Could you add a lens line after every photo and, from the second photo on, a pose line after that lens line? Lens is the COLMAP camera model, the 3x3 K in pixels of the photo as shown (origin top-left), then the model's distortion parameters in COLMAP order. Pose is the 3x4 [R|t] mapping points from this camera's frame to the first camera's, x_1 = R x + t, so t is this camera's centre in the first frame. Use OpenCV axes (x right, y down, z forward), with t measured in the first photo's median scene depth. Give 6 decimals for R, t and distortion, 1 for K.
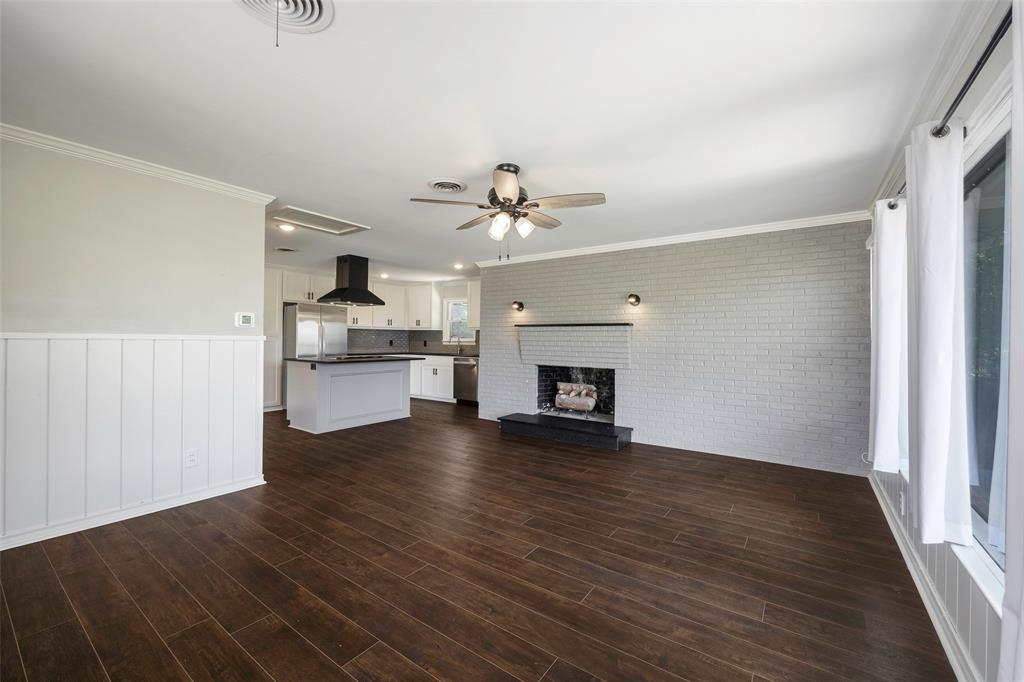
lens RADIAL K [[429.7, 0, 498.4], [0, 429.7, 338.8], [0, 0, 1]] dist [-0.024545, 0.000019]
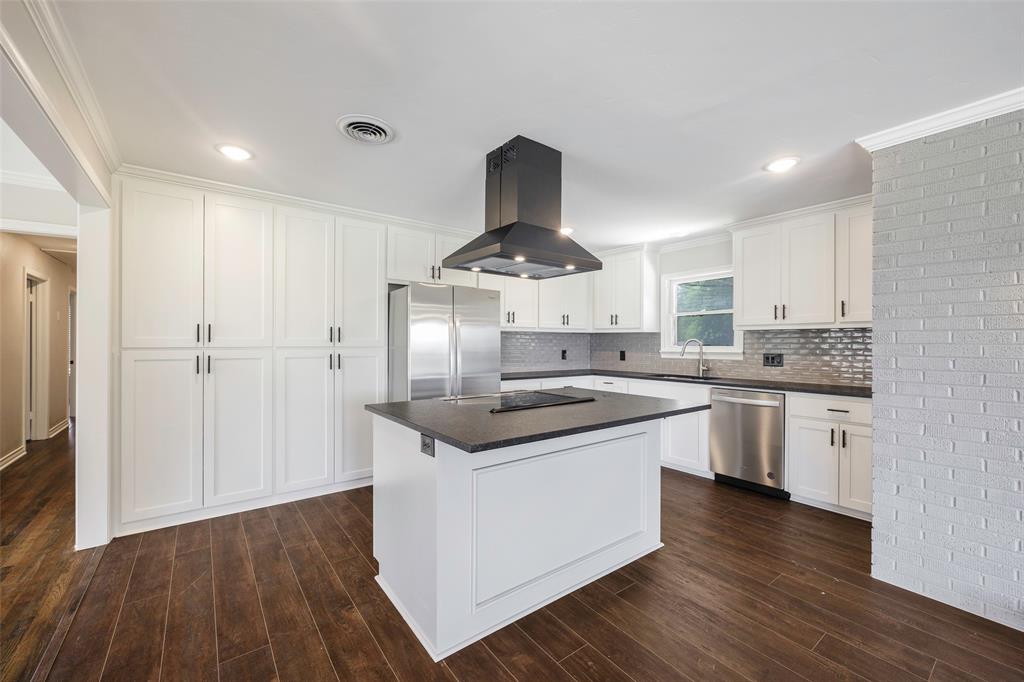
lens RADIAL K [[412.9, 0, 508.9], [0, 412.9, 344.6], [0, 0, 1]] dist [-0.000530, -0.000165]
pose [[0.964016, -0.006275, -0.265768, -0.257569], [0.007327, 0.999969, 0.002967, -0.009717], [0.265741, -0.004808, 0.964032, 0.634028]]
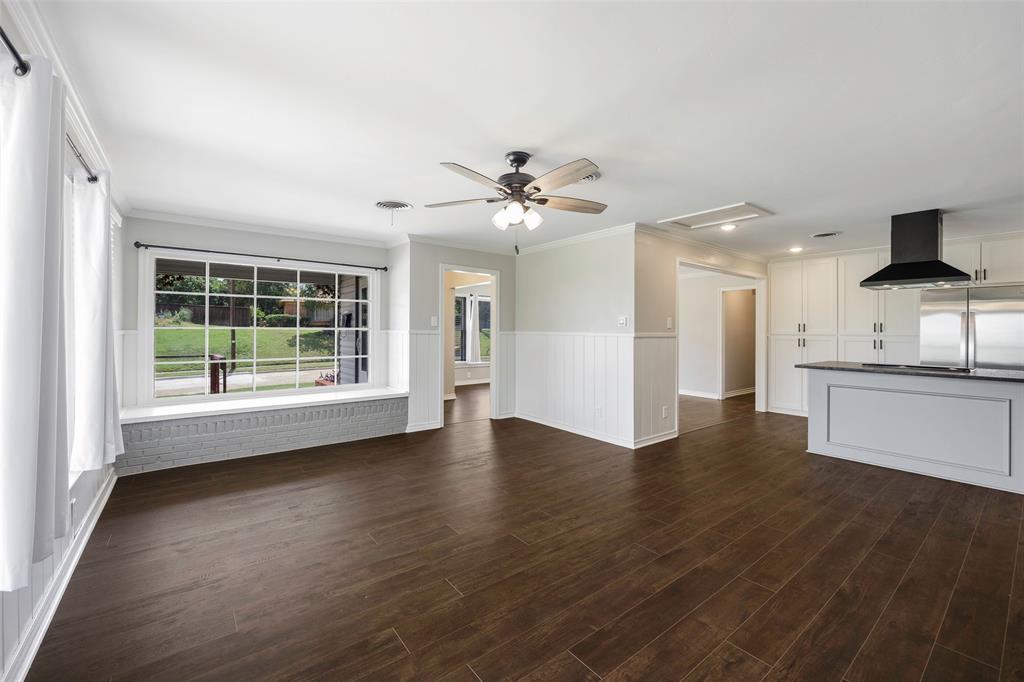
lens RADIAL K [[404.1, 0, 515.7], [0, 404.1, 323.4], [0, 0, 1]] dist [-0.005446, -0.000150]
pose [[-0.258410, -0.031661, -0.965516, 0.424290], [-0.010045, 0.999497, -0.030086, 0.001680], [0.965983, 0.001924, -0.258598, 0.575771]]
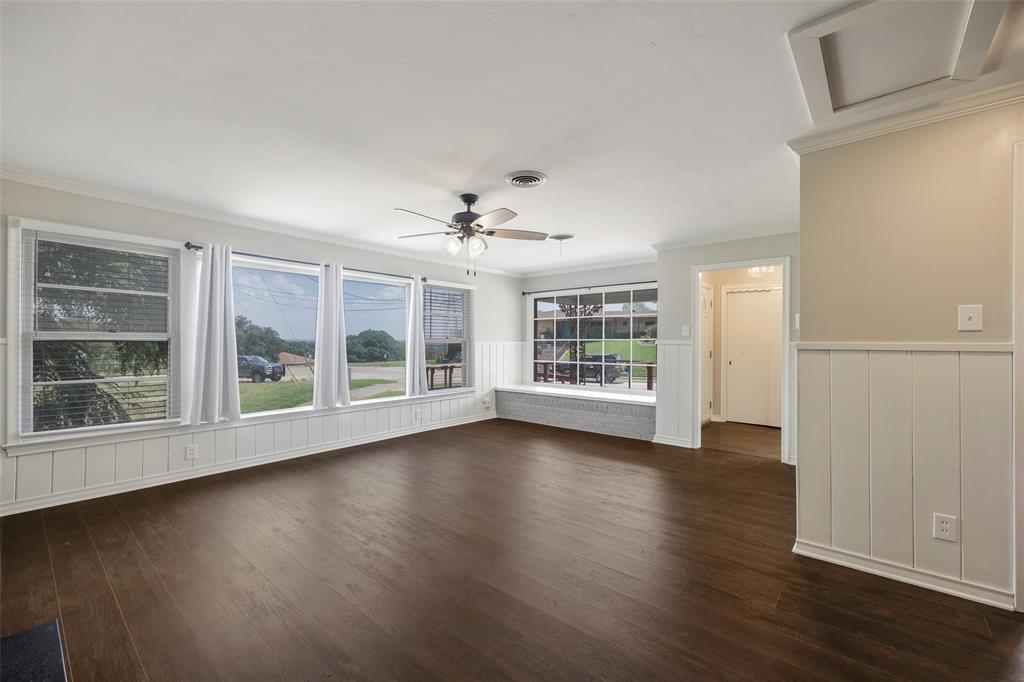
lens RADIAL K [[419.7, 0, 512.0], [0, 419.7, 341.0], [0, 0, 1]] dist [-0.002257, -0.000357]
pose [[-0.998150, -0.017198, 0.058325, -0.069210], [-0.017266, 0.999851, -0.000652, -0.000066], [-0.058305, -0.001658, -0.998297, 1.018991]]
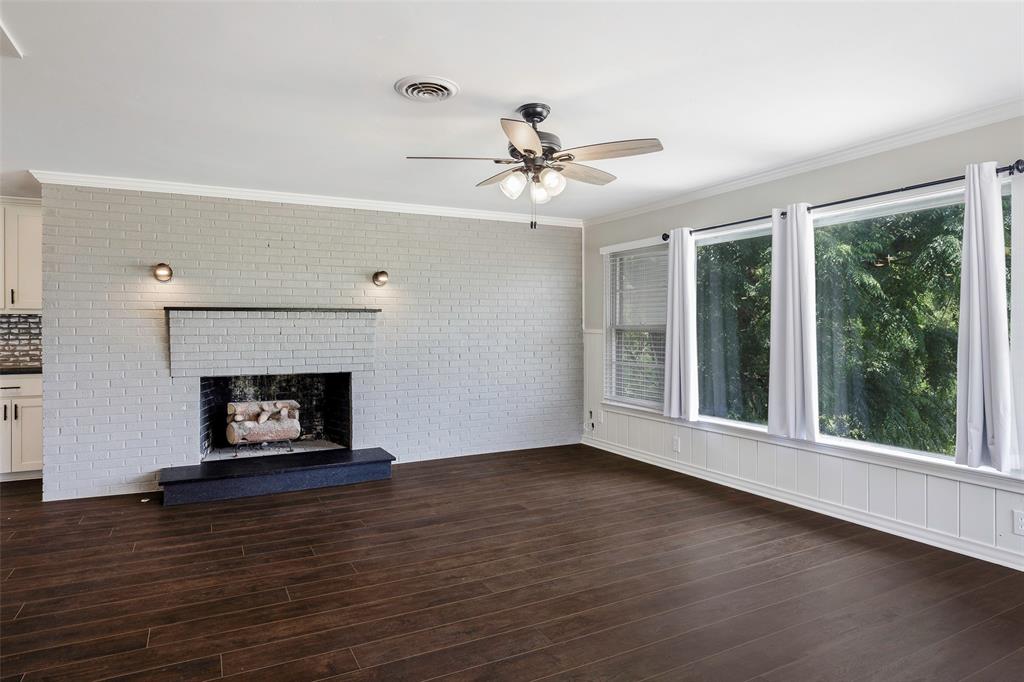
lens RADIAL K [[613.4, 0, 516.7], [0, 613.4, 327.5], [0, 0, 1]] dist [-0.000897, -0.000227]
pose [[0.419367, -0.005666, 0.907799, -0.464277], [0.008601, 0.999960, 0.002268, -0.003313], [-0.907776, 0.006857, 0.419400, 0.264122]]
